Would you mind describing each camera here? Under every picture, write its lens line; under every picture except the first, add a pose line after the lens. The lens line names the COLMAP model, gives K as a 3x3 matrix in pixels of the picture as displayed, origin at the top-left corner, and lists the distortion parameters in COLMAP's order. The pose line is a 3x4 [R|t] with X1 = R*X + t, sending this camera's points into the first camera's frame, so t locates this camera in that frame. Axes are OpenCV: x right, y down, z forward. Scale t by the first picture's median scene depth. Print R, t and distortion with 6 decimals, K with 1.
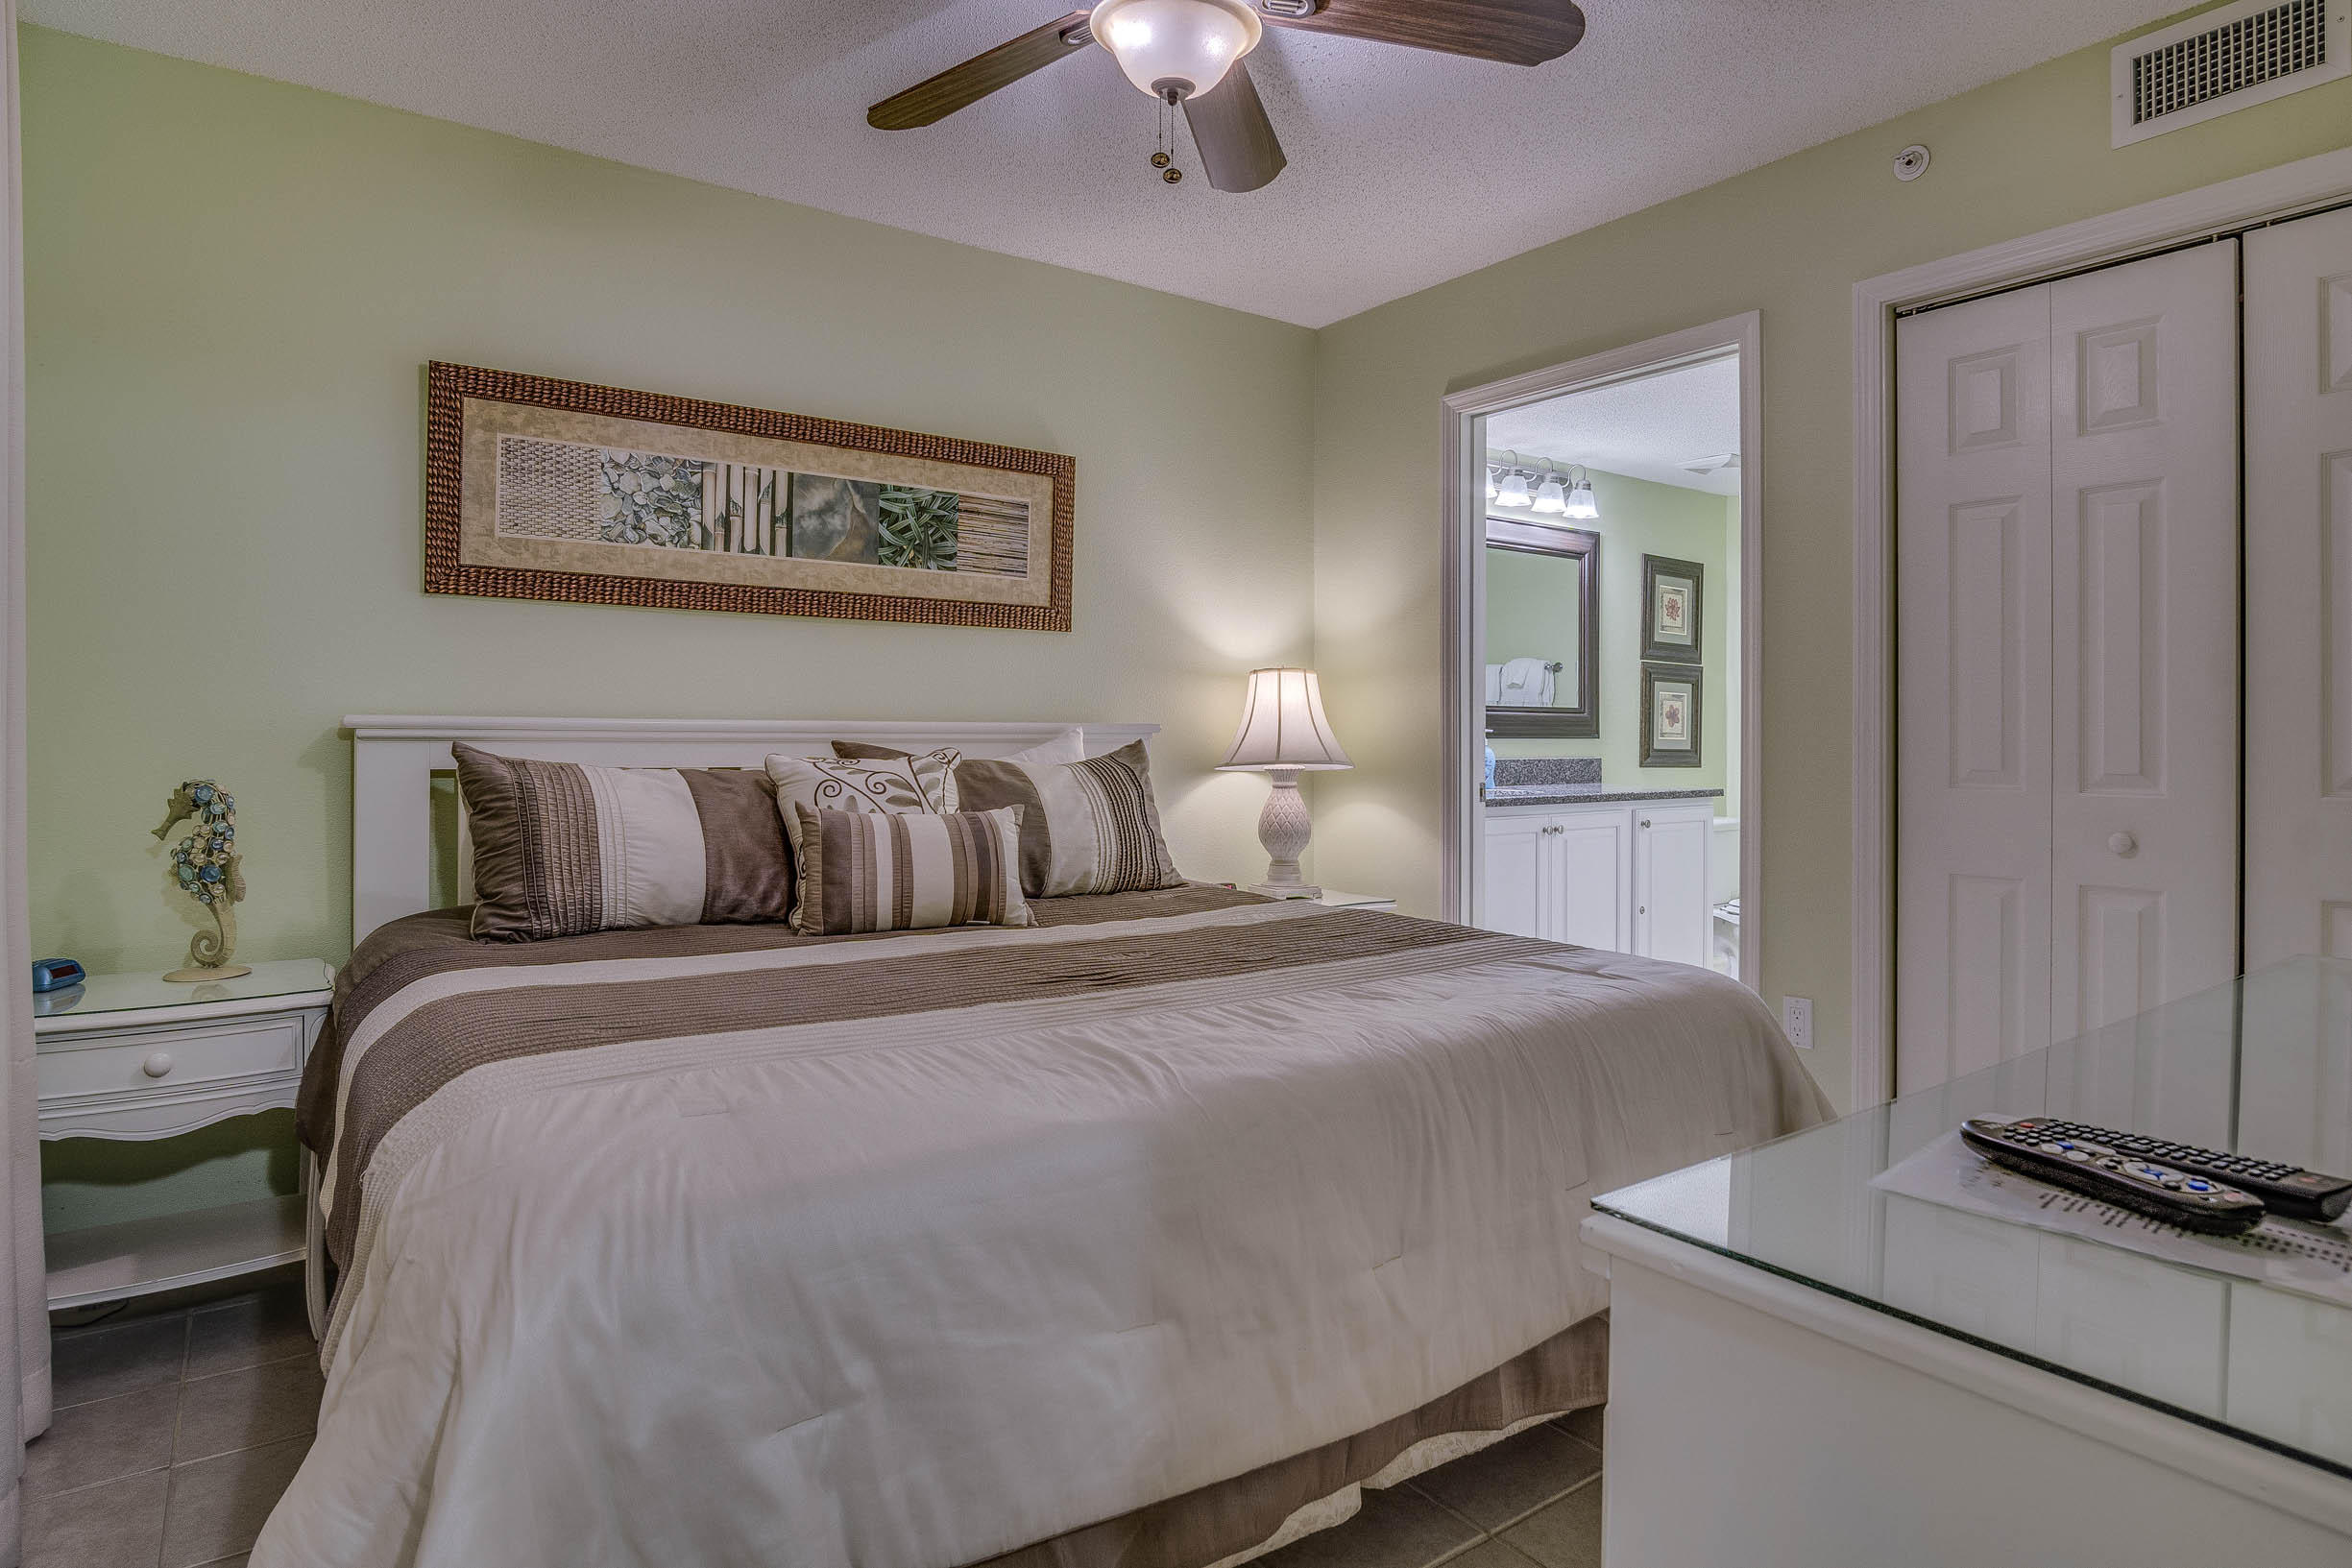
lens RADIAL K [[1295.7, 0, 1178.7], [0, 1295.7, 768.2], [0, 0, 1]] dist [-0.037516, 0.011591]
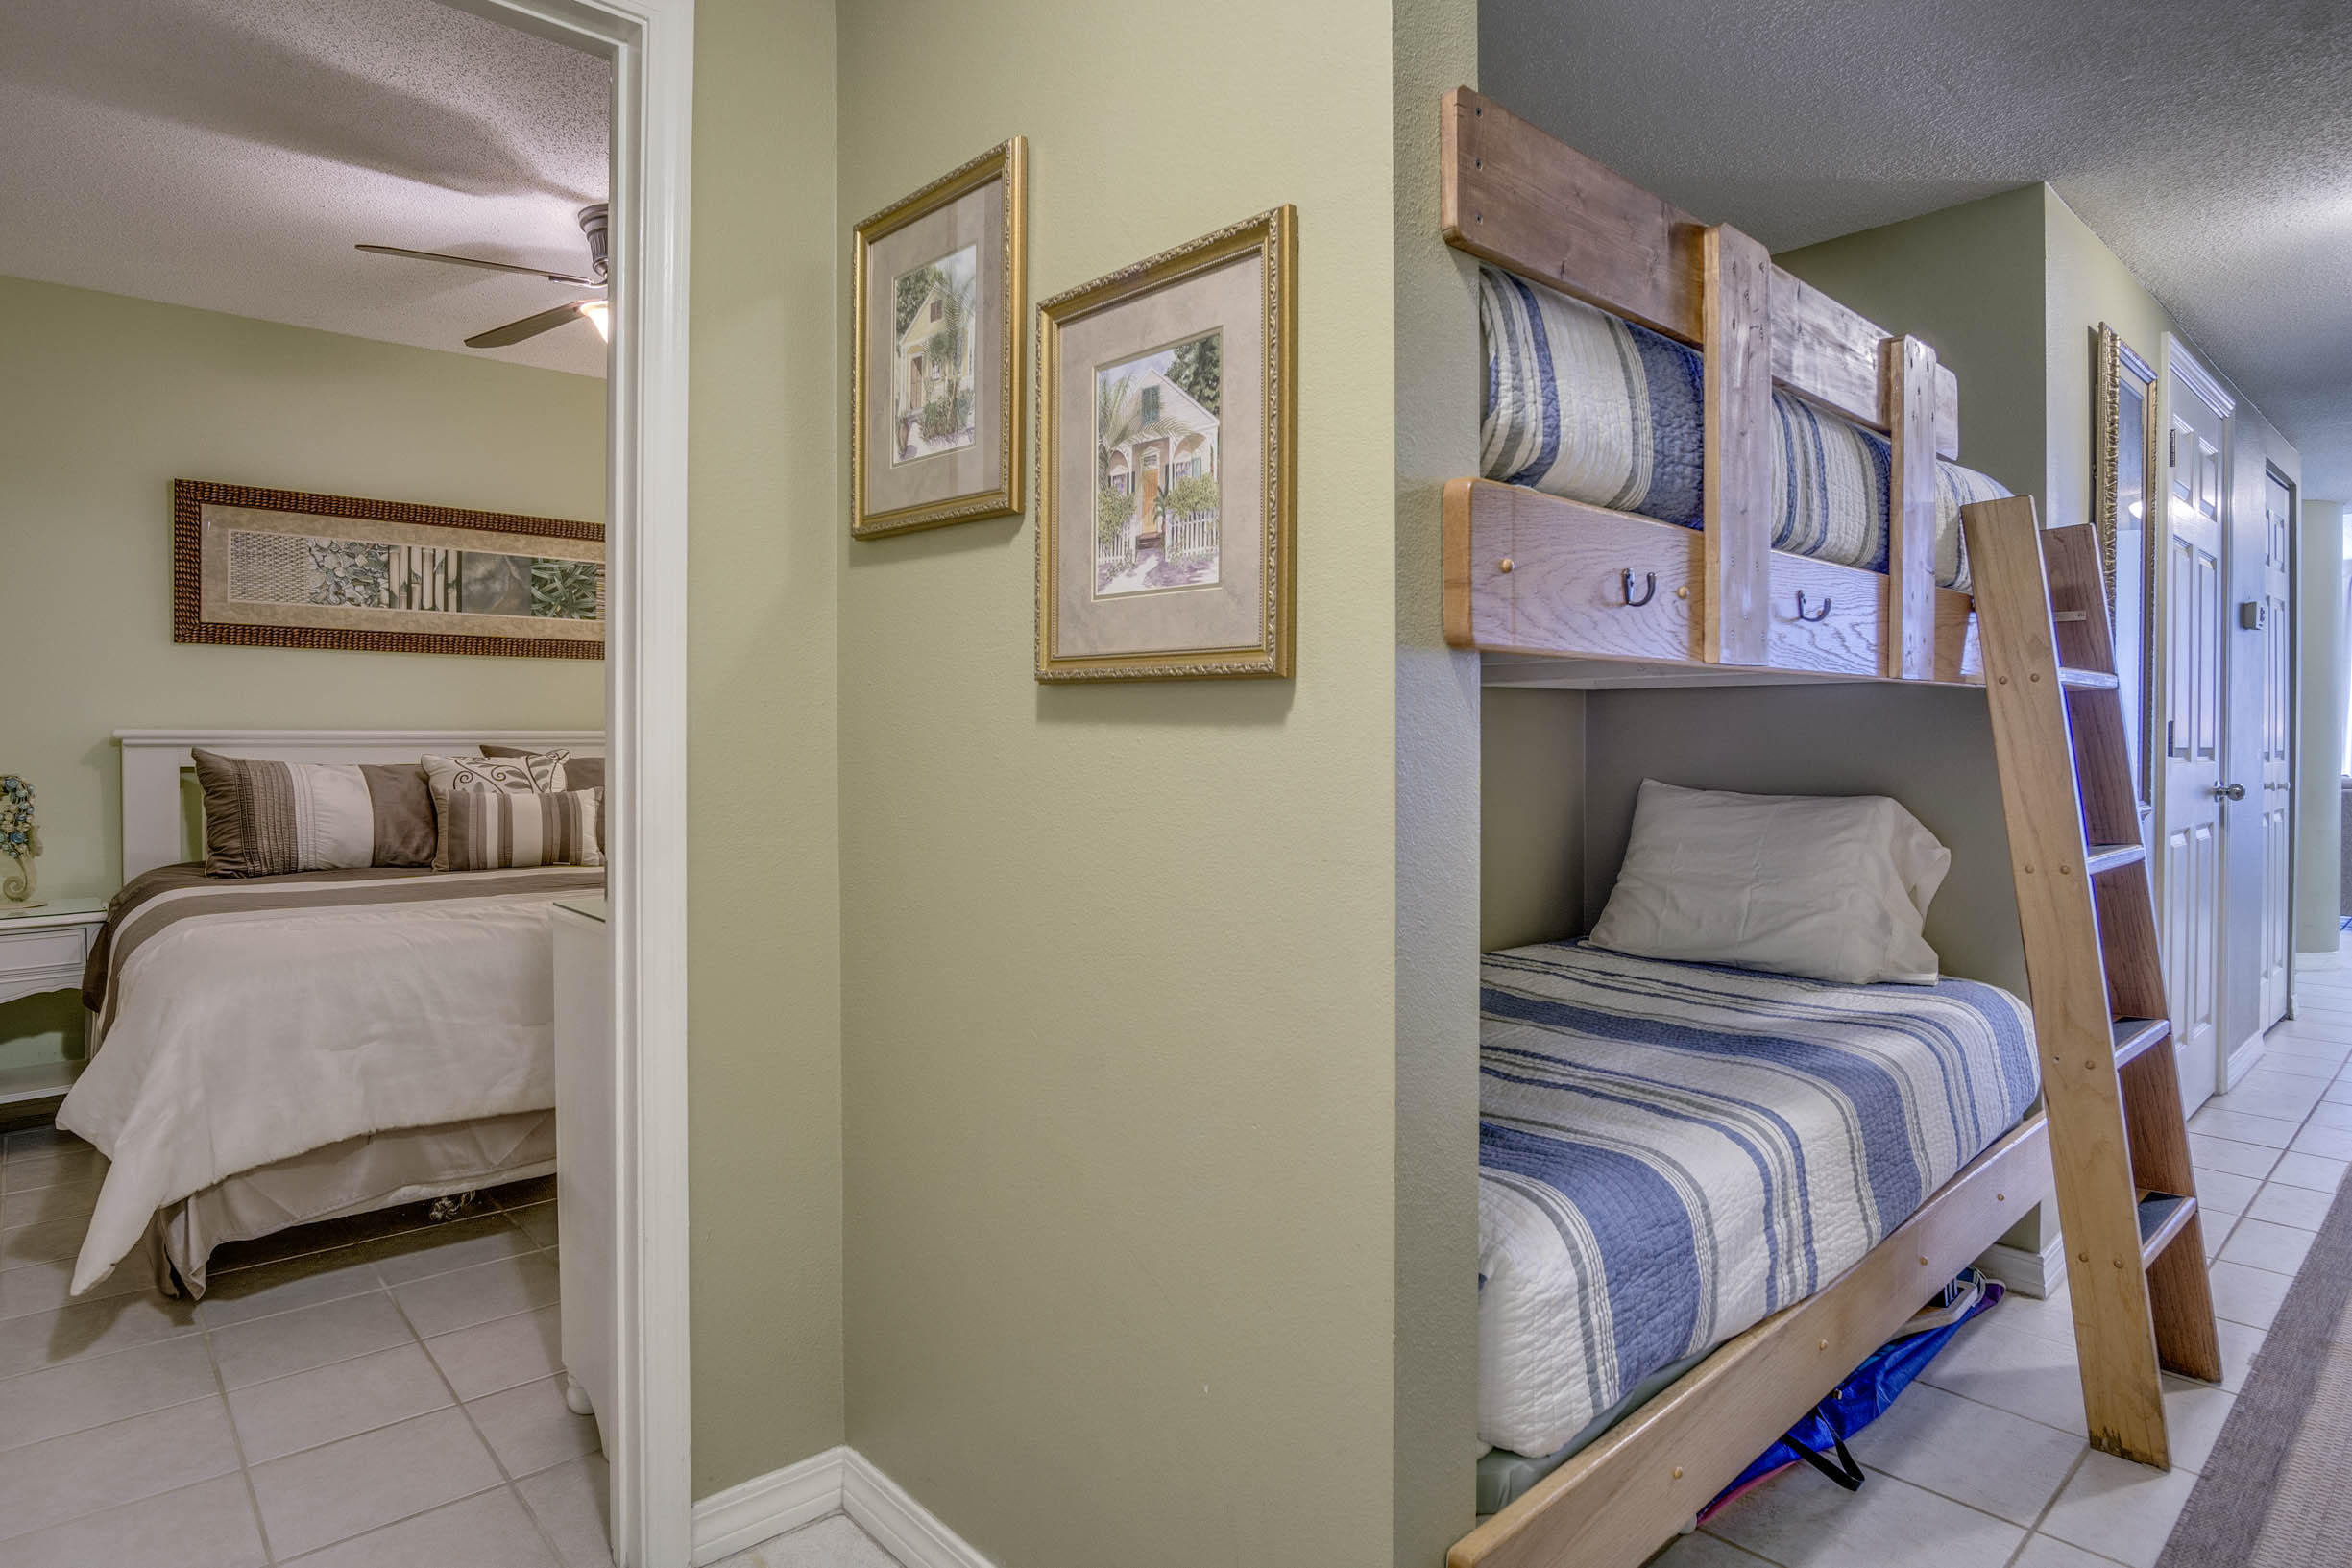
lens RADIAL K [[1261.9, 0, 1145.7], [0, 1261.9, 776.0], [0, 0, 1]] dist [-0.034721, 0.009842]
pose [[0.993777, -0.008776, 0.111042, 0.293060], [0.008026, 0.999942, 0.007194, 0.008712], [-0.111099, -0.006258, 0.993790, -0.434801]]
